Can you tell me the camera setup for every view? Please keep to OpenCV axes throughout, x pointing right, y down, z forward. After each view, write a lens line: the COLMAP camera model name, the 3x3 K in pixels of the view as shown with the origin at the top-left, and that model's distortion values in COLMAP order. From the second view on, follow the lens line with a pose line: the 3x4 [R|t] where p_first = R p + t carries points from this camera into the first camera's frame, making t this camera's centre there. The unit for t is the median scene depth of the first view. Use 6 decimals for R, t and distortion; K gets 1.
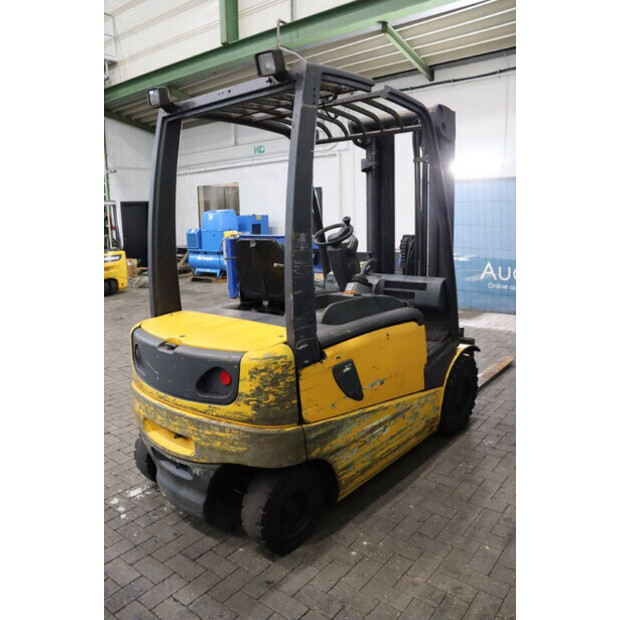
lens RADIAL K [[507.9, 0, 310.0], [0, 507.9, 310.0], [0, 0, 1]] dist [-0.176205, 0.163742]
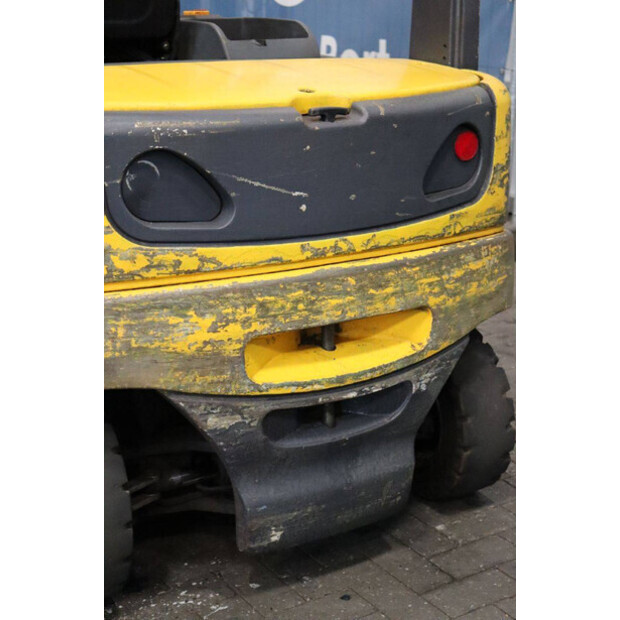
lens RADIAL K [[1128.6, 0, 310.0], [0, 1128.6, 310.0], [0, 0, 1]] dist [0.253133, 0.027848]
pose [[0.295151, -0.243805, 0.923821, -1.210188], [0.165708, 0.965305, 0.201811, 0.040641], [-0.940971, 0.093520, 0.325311, 0.773036]]
